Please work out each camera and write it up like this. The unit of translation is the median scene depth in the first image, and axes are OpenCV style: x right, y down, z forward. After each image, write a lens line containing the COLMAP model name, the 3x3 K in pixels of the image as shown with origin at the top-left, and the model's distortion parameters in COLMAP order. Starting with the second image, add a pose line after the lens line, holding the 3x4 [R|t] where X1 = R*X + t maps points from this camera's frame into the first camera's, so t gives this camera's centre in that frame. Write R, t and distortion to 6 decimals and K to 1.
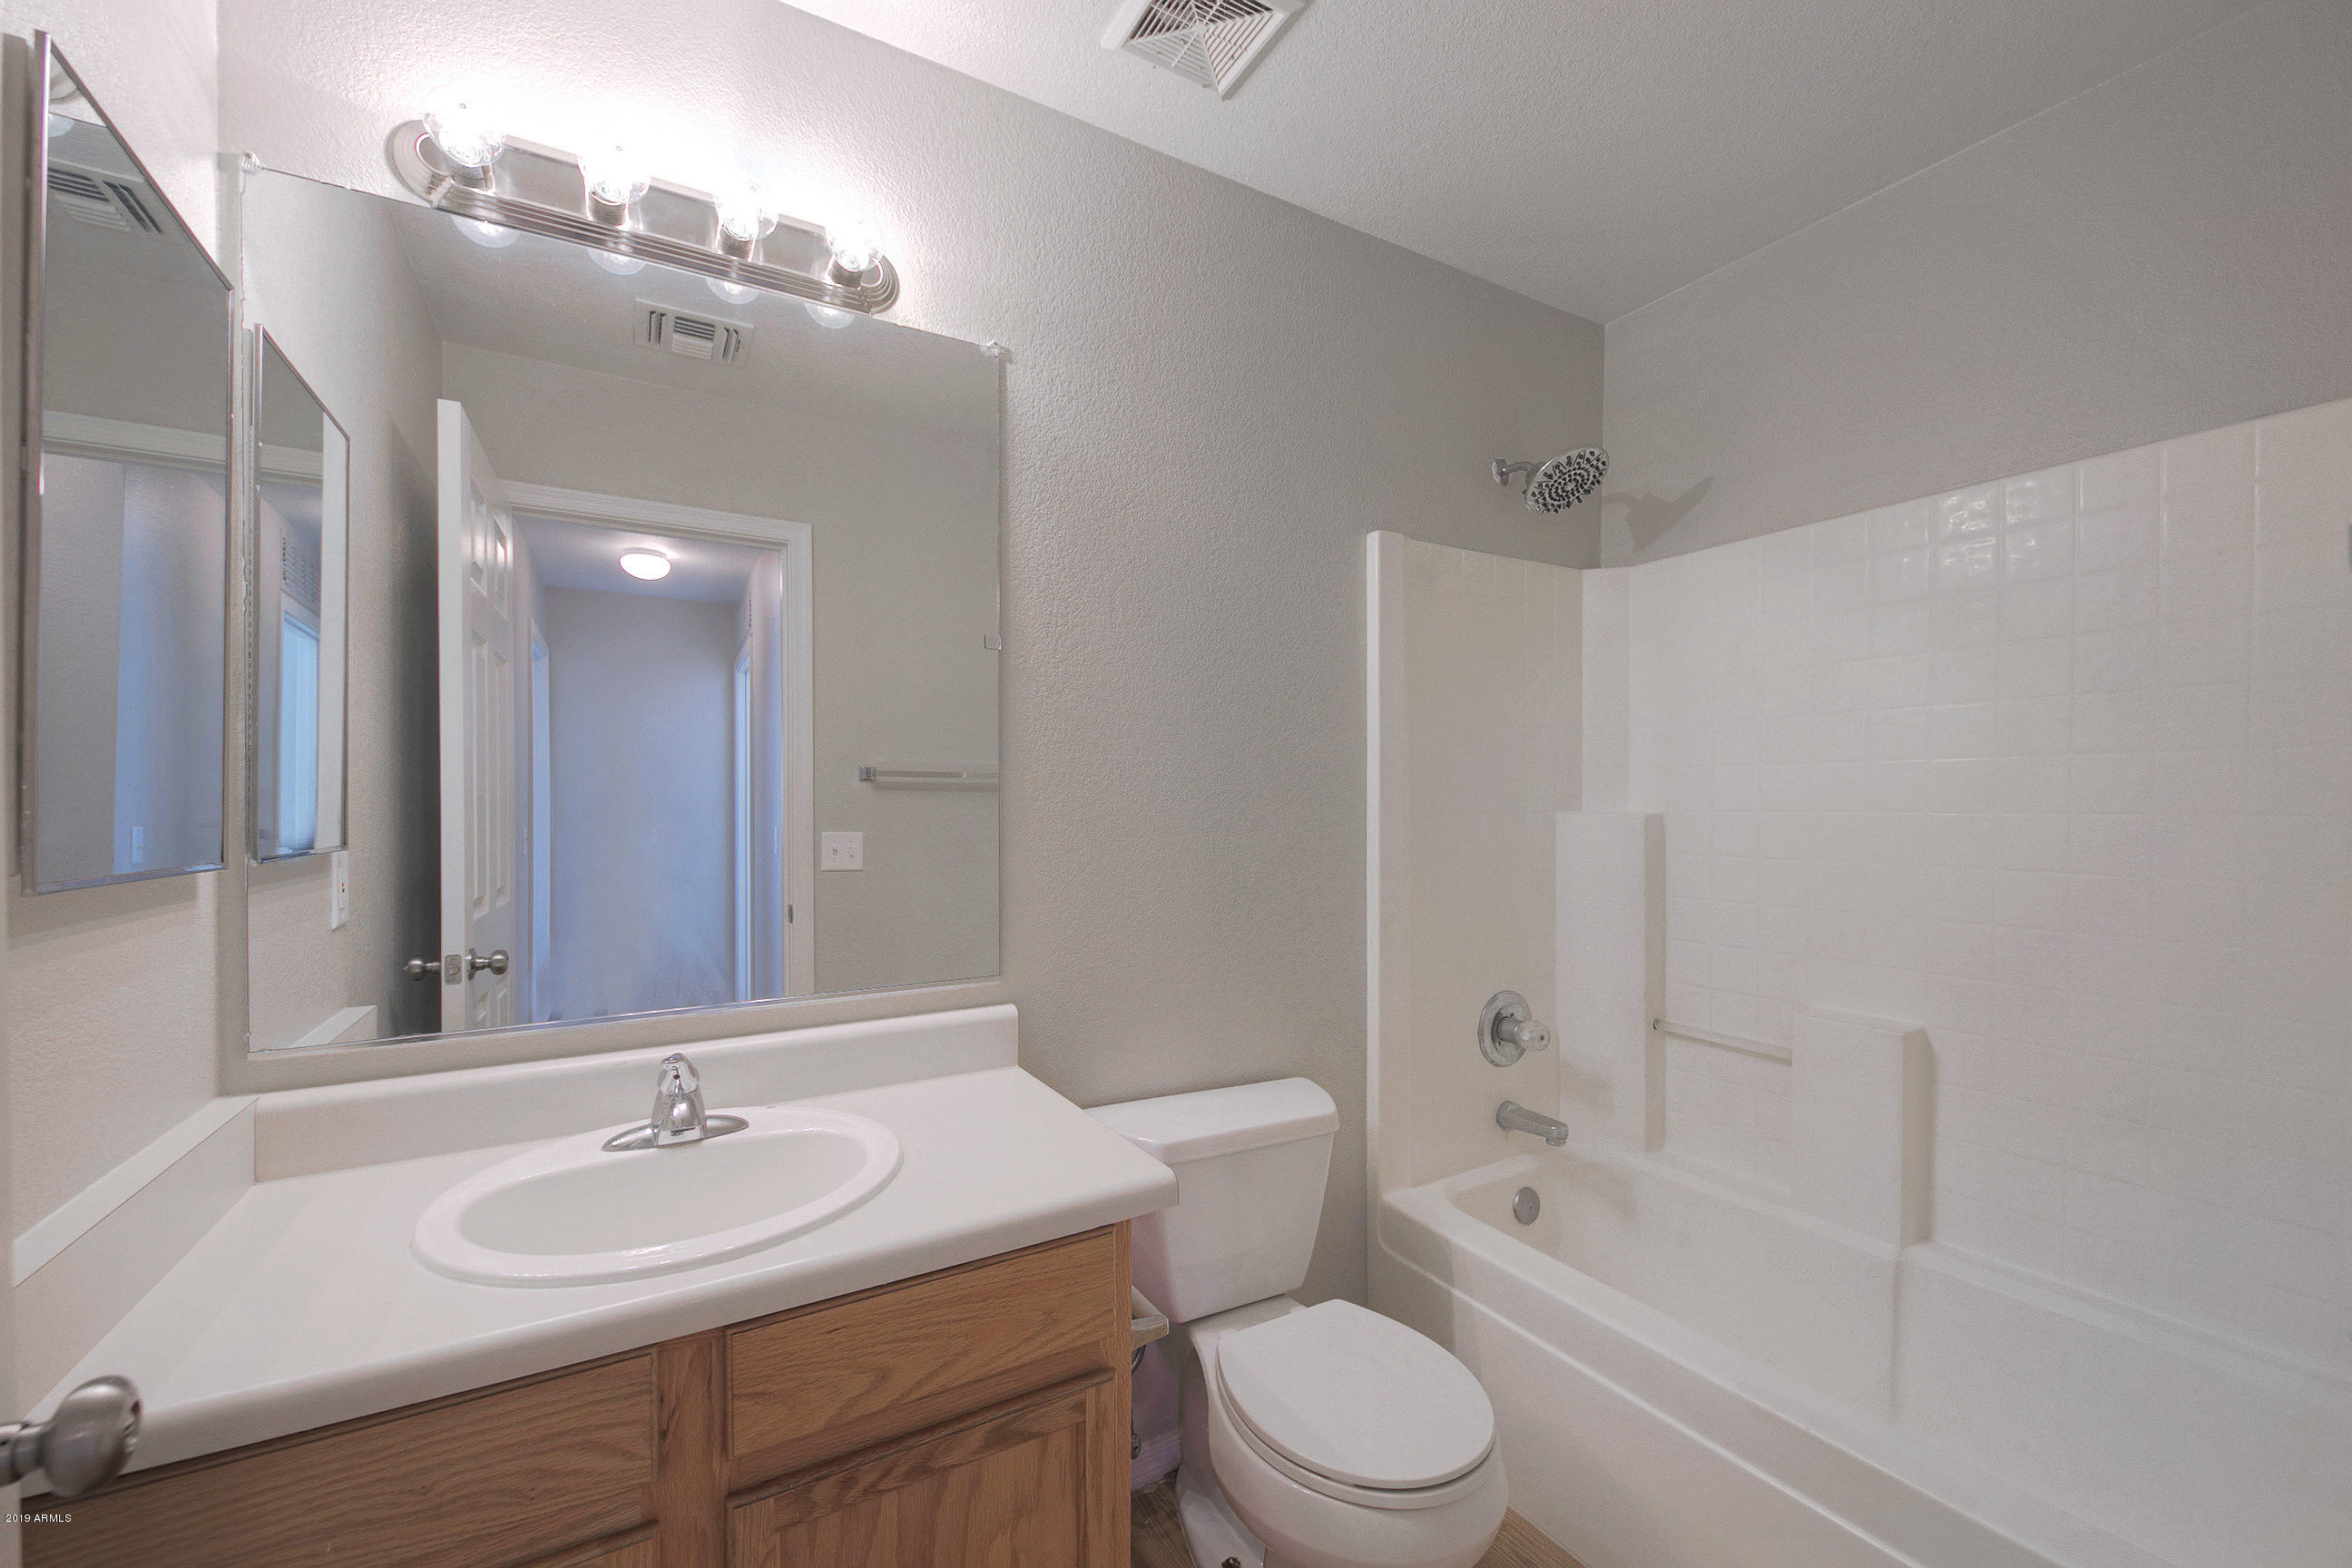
lens RADIAL K [[937.4, 0, 1178.8], [0, 937.4, 813.9], [0, 0, 1]] dist [0.001053, 0.000047]
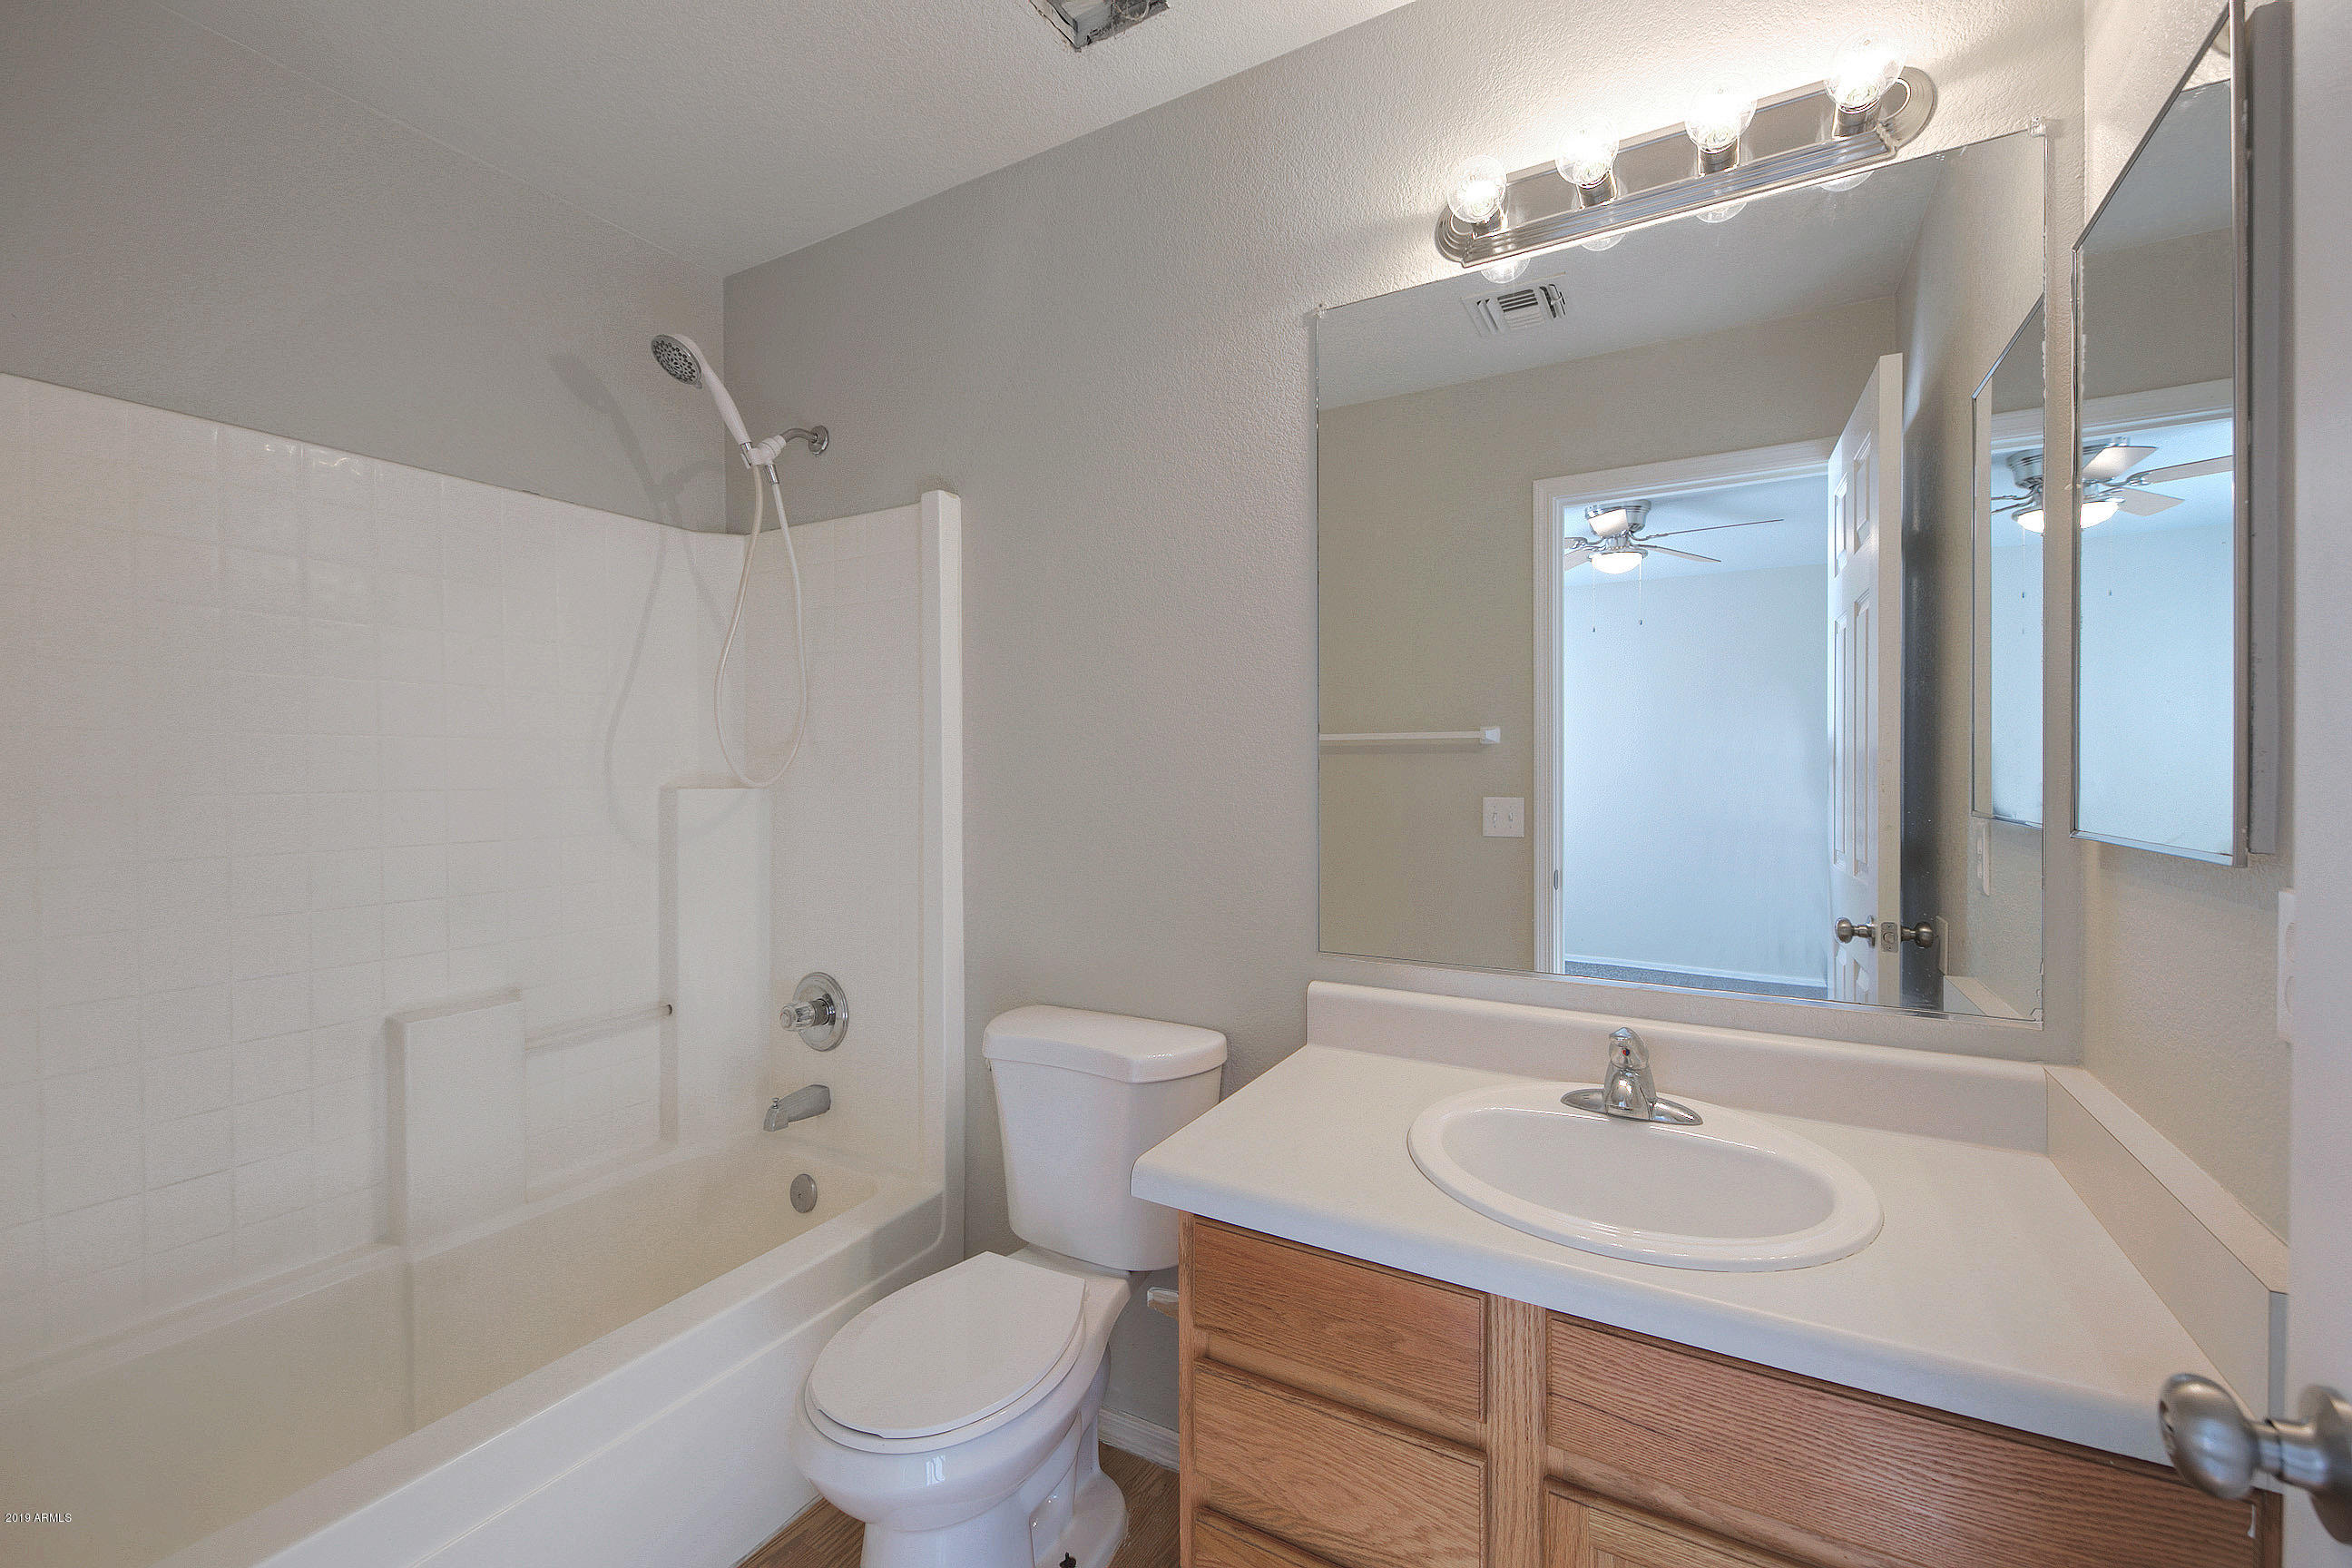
lens RADIAL K [[995.9, 0, 1176.0], [0, 995.9, 784.0], [0, 0, 1]] dist [0.001035, -0.000385]
pose [[0.492131, 0.010395, -0.870459, 0.131430], [-0.008535, 0.999938, 0.007116, -0.001517], [0.870479, 0.003927, 0.492190, 0.074789]]
